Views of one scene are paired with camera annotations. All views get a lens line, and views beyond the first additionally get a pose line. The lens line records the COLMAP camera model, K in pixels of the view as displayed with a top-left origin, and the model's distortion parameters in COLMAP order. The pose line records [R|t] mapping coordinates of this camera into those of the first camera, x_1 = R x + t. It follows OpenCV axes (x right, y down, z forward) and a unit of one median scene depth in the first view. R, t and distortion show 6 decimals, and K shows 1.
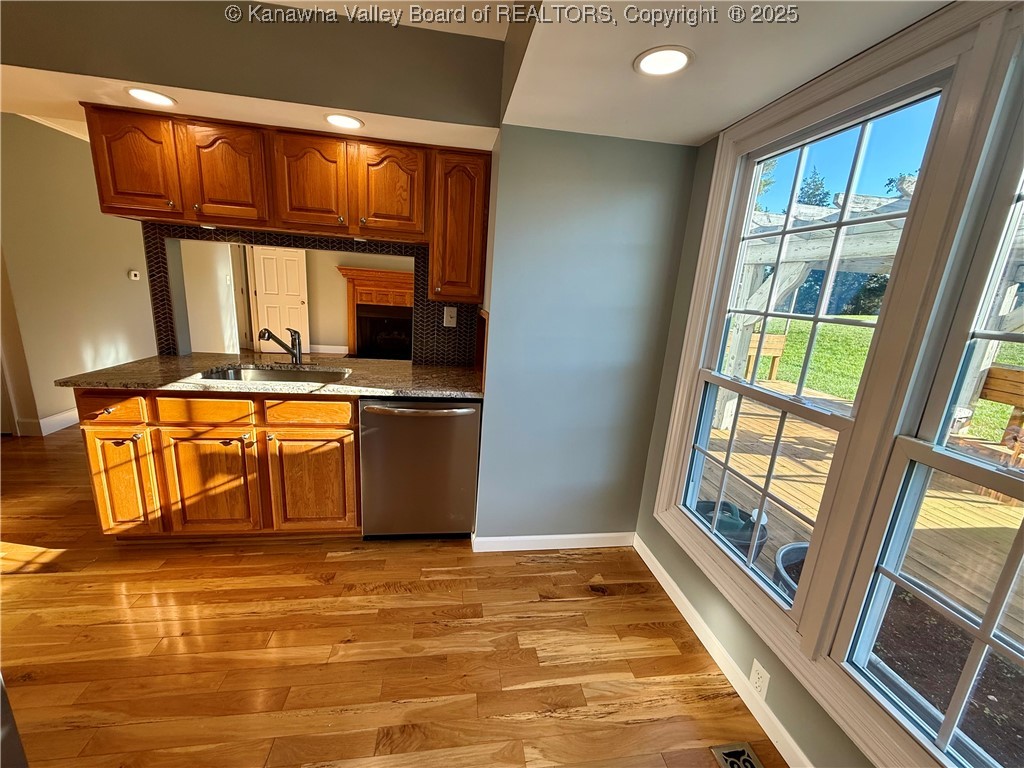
lens RADIAL K [[412.6, 0, 511.2], [0, 412.6, 384.9], [0, 0, 1]] dist [-0.007195, -0.000023]
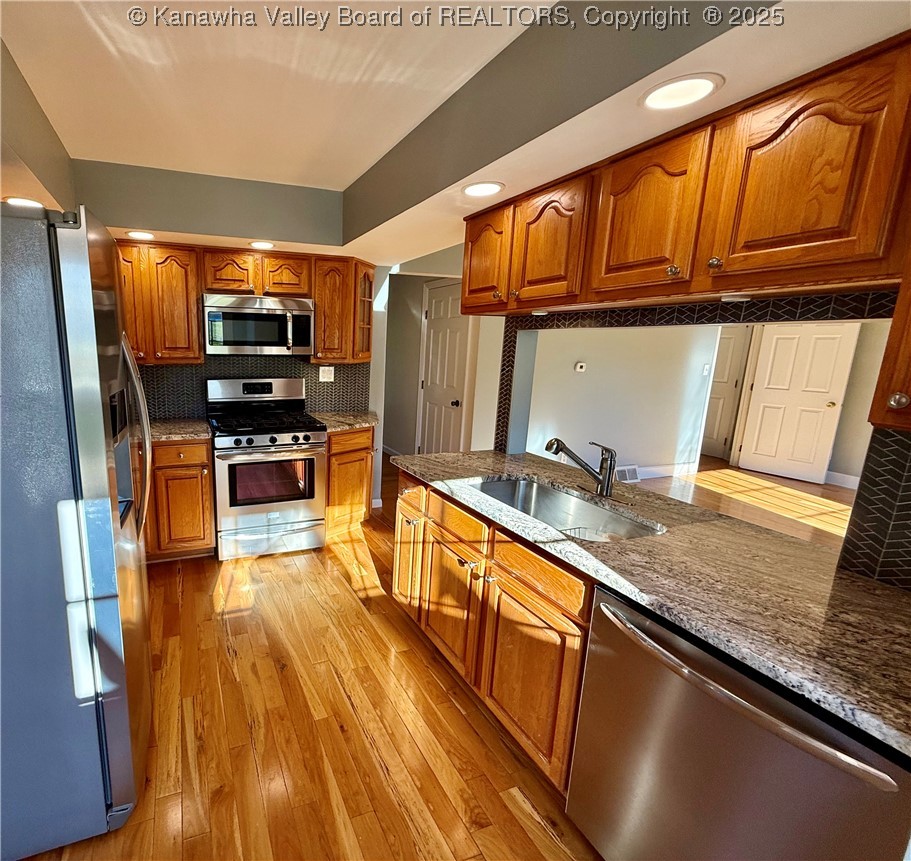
lens RADIAL K [[467.9, 0, 455.4], [0, 467.9, 428.0], [0, 0, 1]] dist [-0.011483, 0.001056]
pose [[0.174578, 0.116617, -0.977713, 0.196563], [-0.230149, 0.970289, 0.074637, -0.181057], [0.957368, 0.211990, 0.196230, 0.674482]]
